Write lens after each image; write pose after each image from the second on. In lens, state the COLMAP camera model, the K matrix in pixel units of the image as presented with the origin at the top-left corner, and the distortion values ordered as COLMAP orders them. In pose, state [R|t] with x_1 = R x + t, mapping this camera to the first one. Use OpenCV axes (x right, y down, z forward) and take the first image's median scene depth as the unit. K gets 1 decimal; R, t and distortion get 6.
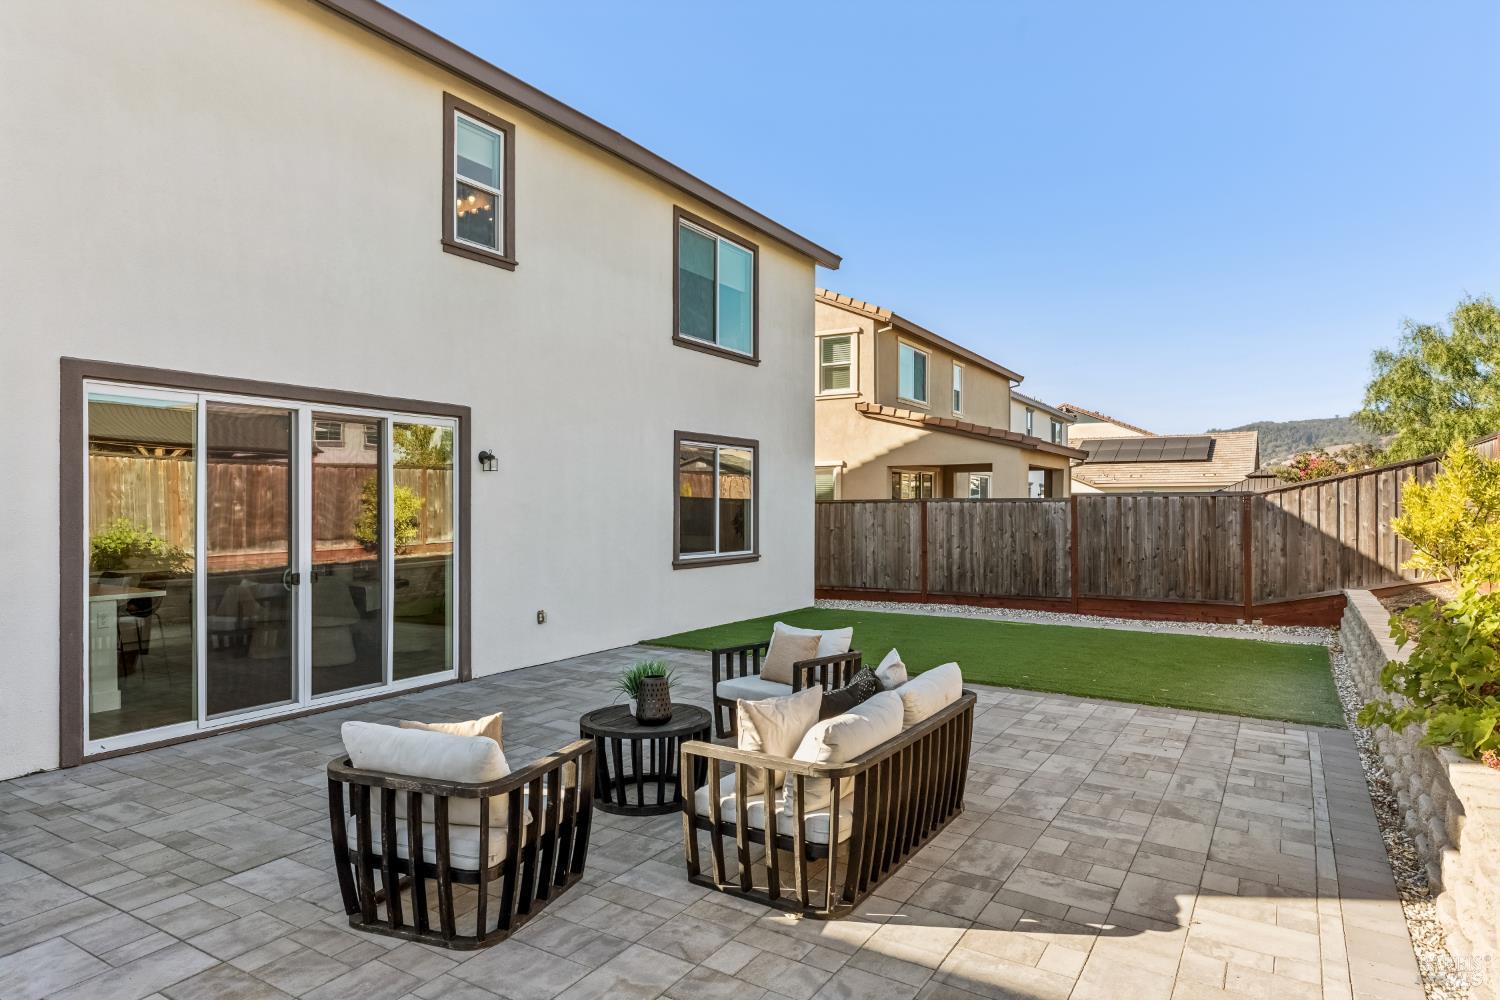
lens RADIAL K [[889.9, 0, 750.0], [0, 889.9, 500.0], [0, 0, 1]] dist [0.011745, 0.000646]
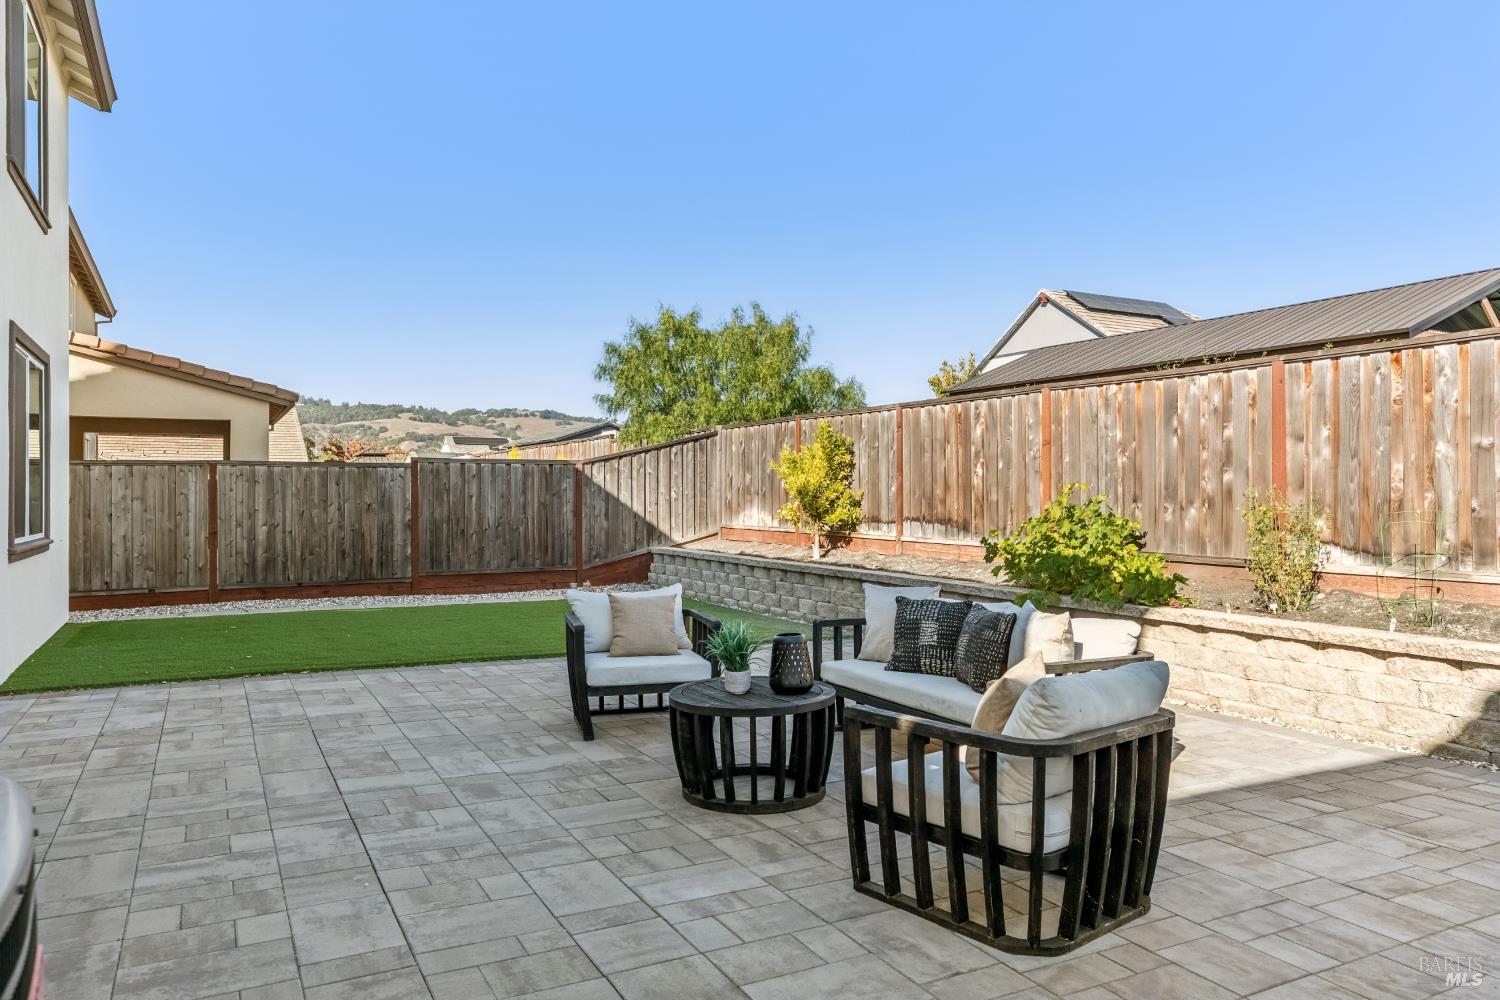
lens RADIAL K [[1020.1, 0, 750.0], [0, 1020.1, 500.0], [0, 0, 1]] dist [0.028421, -0.001042]
pose [[0.508374, -0.005039, 0.861122, -0.374297], [-0.003613, 0.999962, 0.007984, 0.027392], [-0.861129, -0.007170, 0.508336, 0.226053]]
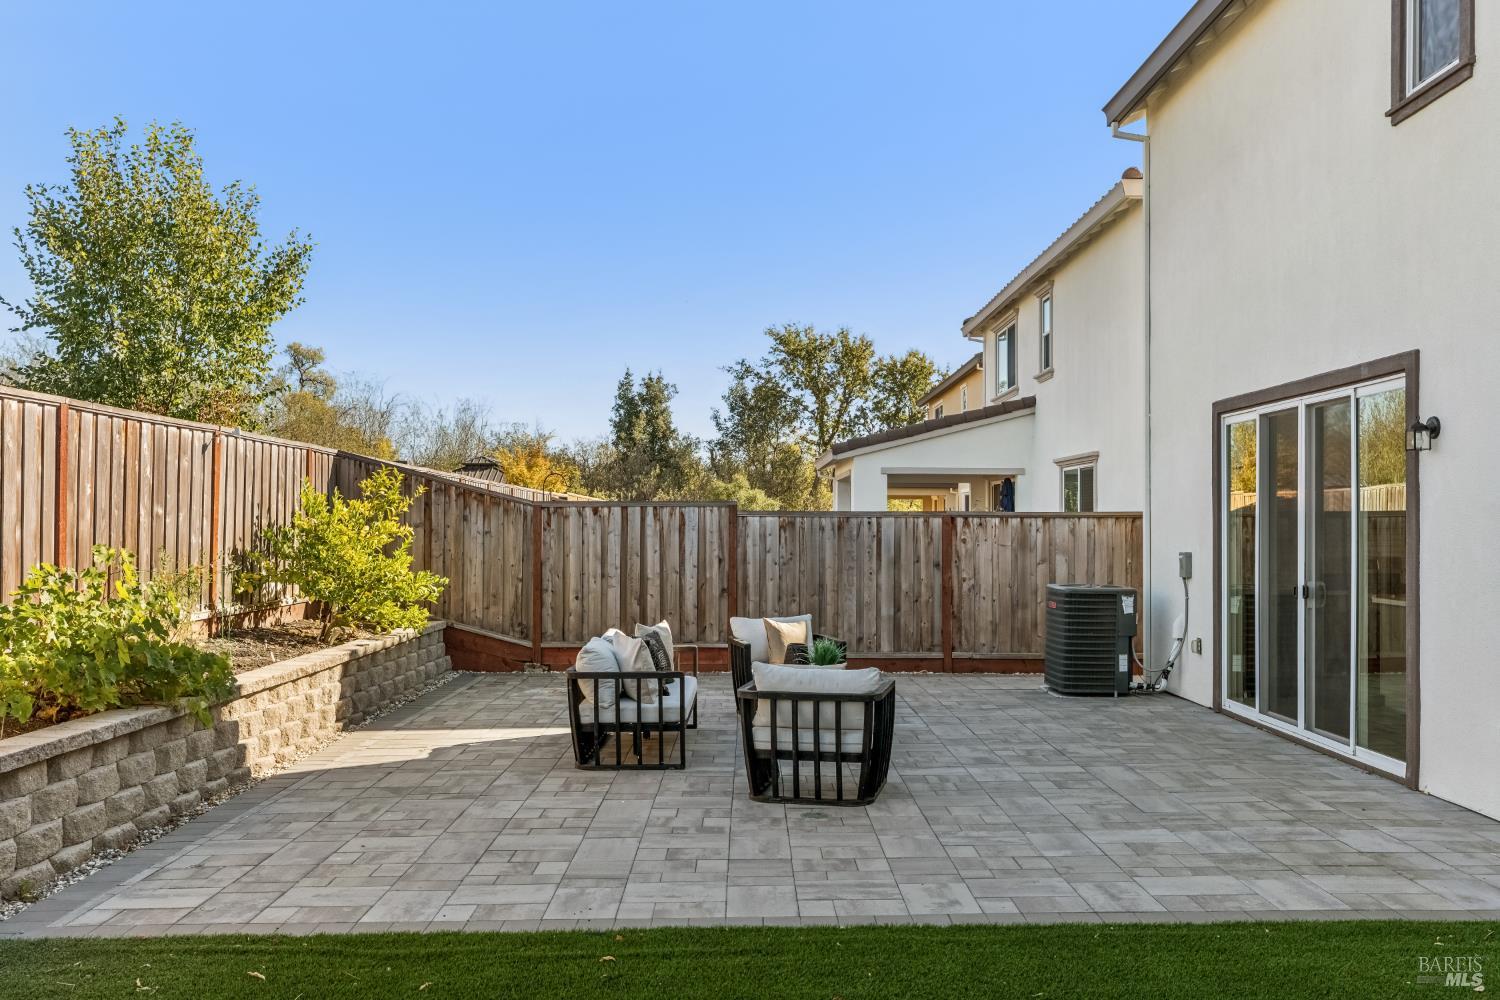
lens RADIAL K [[1291.8, 0, 726.0], [0, 1291.8, 534.3], [0, 0, 1]] dist [0.003928, -0.002679]
pose [[-0.863650, 0.002798, -0.504084, 0.375243], [0.001694, 0.999995, 0.002648, 0.013918], [0.504089, 0.001434, -0.863650, 1.039739]]
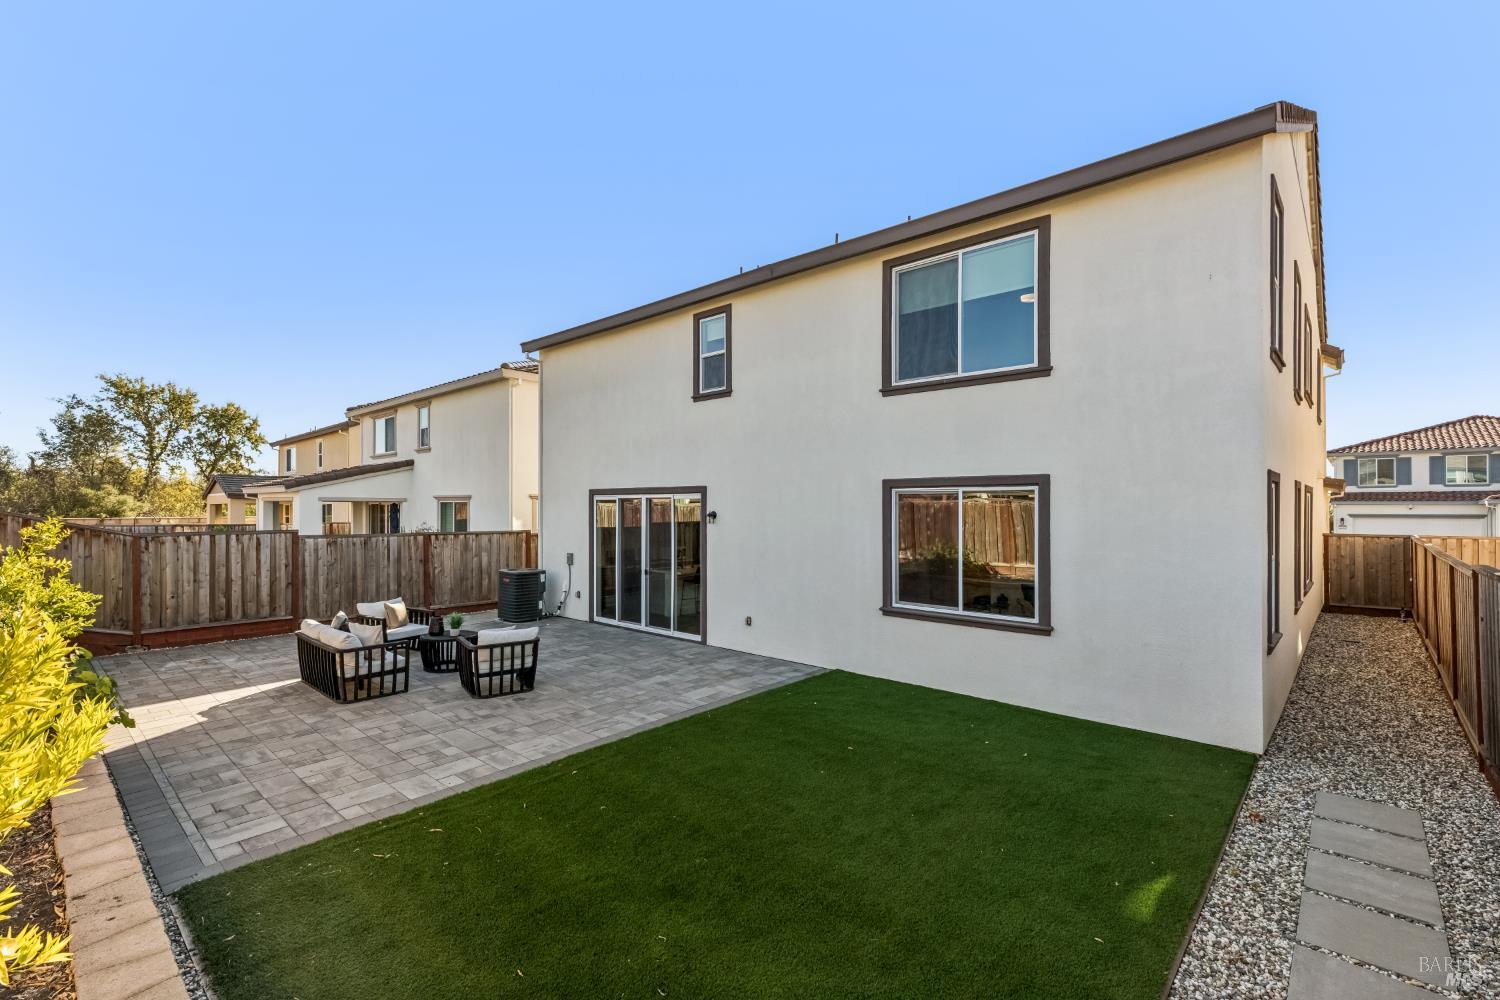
lens RADIAL K [[680.2, 0, 750.0], [0, 680.2, 500.0], [0, 0, 1]] dist [0.001097, 0.000814]
pose [[-0.193345, -0.011260, -0.981066, 0.649801], [0.004242, 0.999915, -0.012312, -0.041180], [0.981122, -0.006542, -0.193281, 0.906457]]
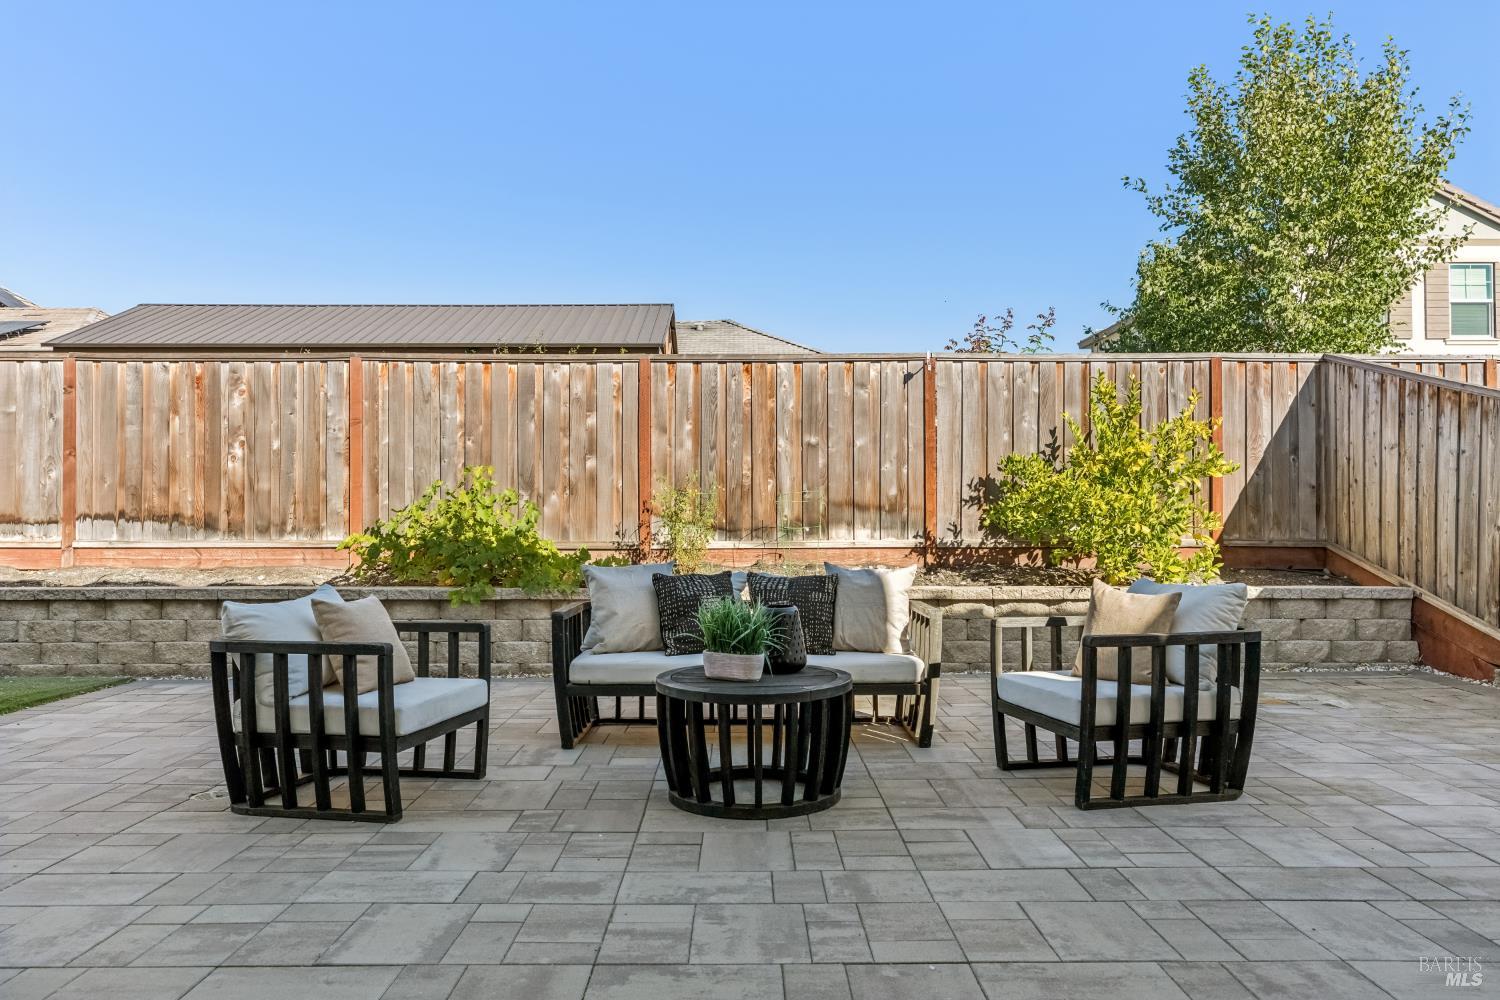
lens RADIAL K [[1128.7, 0, 750.0], [0, 1128.7, 500.0], [0, 0, 1]] dist [0.008459, 0.003362]
pose [[-0.526683, 0.009657, 0.850007, -0.349541], [-0.001064, 0.999927, -0.012020, 0.049913], [-0.850061, -0.007235, -0.526634, 0.606880]]
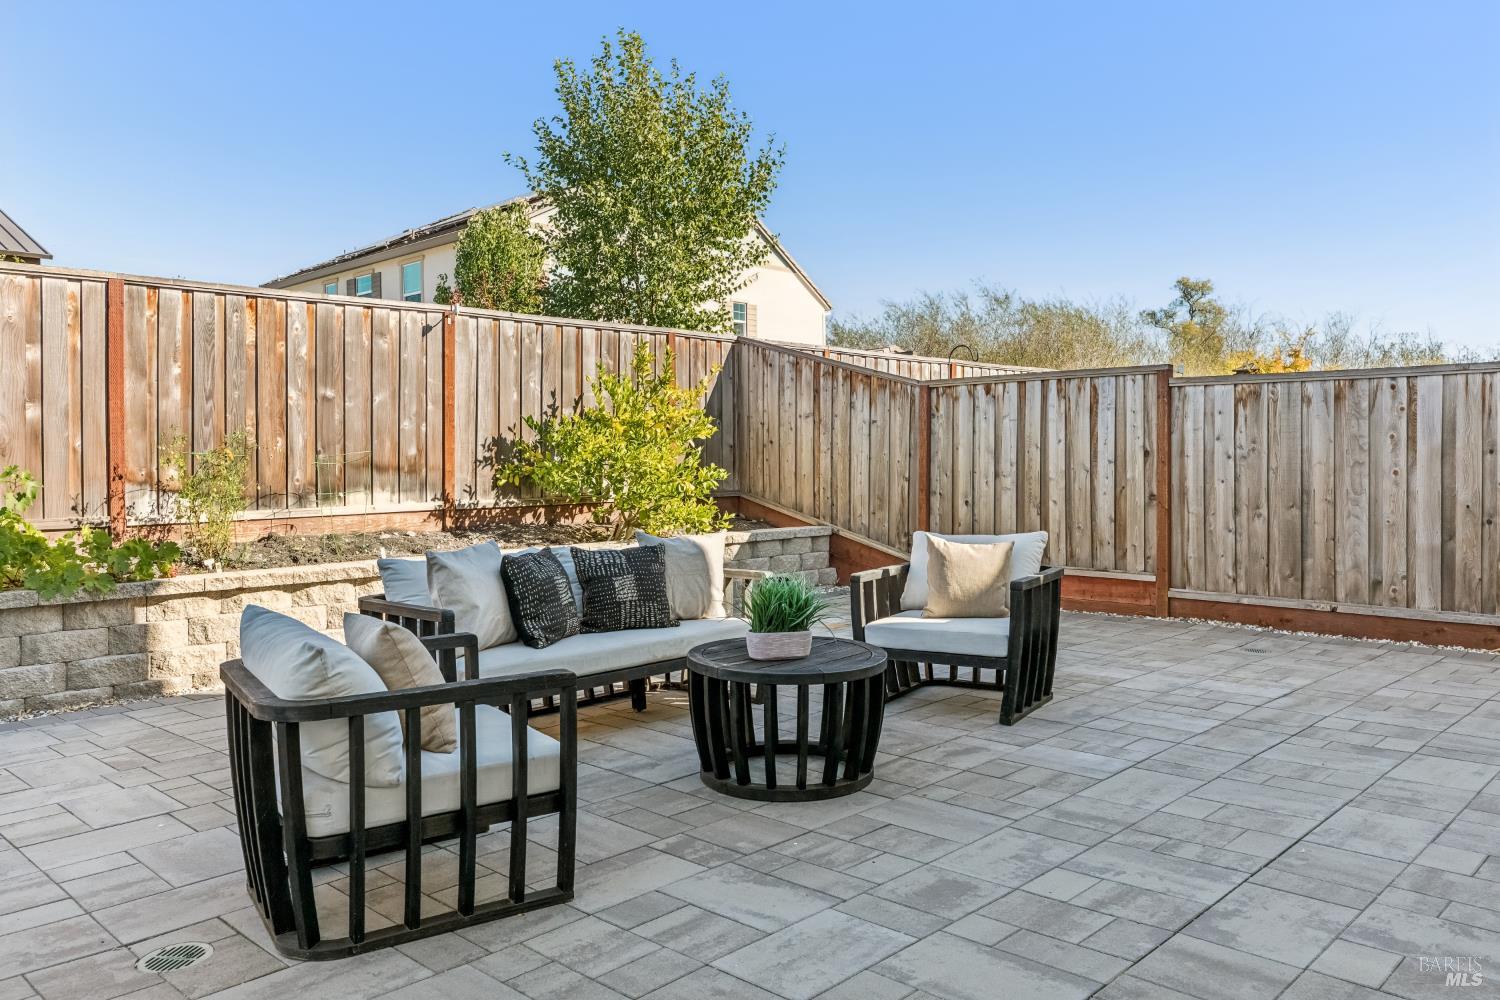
lens RADIAL K [[1107.3, 0, 746.8], [0, 1107.3, 458.8], [0, 0, 1]] dist [0.002983, 0.003492]
pose [[-0.975130, 0.008649, 0.221466, -0.111323], [0.008983, 0.999960, 0.000499, 0.041181], [-0.221453, 0.002476, -0.975168, 0.753570]]
